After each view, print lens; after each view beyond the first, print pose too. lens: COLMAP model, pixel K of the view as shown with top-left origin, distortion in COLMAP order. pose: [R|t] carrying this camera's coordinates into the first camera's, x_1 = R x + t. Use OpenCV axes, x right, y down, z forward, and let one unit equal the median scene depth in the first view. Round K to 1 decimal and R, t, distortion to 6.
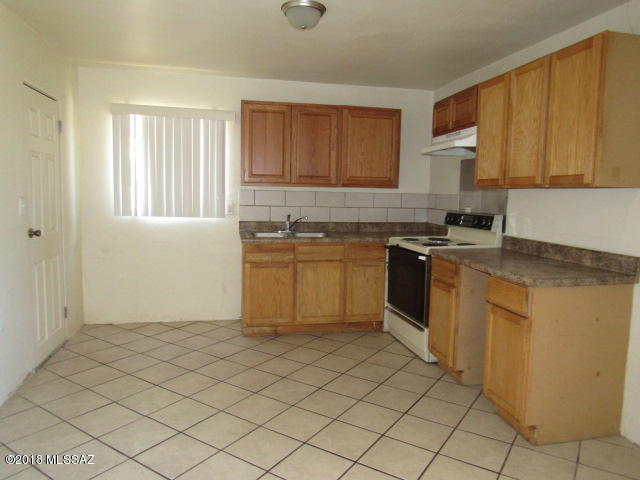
lens RADIAL K [[457.1, 0, 320.0], [0, 457.1, 240.0], [0, 0, 1]] dist [-0.022014, 0.001221]
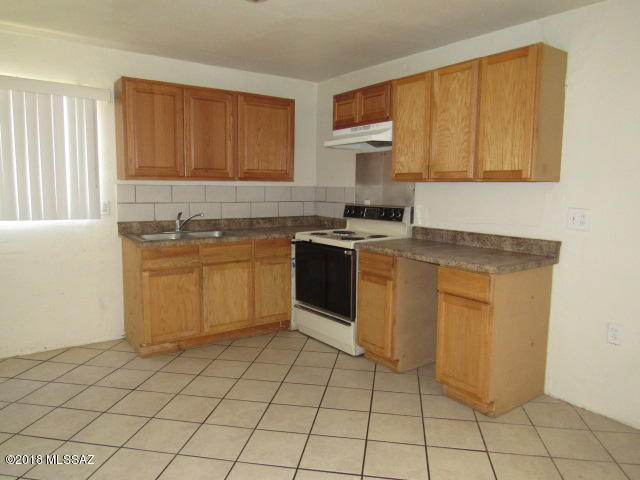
lens RADIAL K [[457.1, 0, 320.0], [0, 457.1, 240.0], [0, 0, 1]] dist [-0.022014, 0.001221]
pose [[0.916183, -0.055647, 0.396878, -0.192215], [0.047868, 0.998418, 0.029490, -0.017112], [-0.397891, -0.008020, 0.917398, 0.097969]]
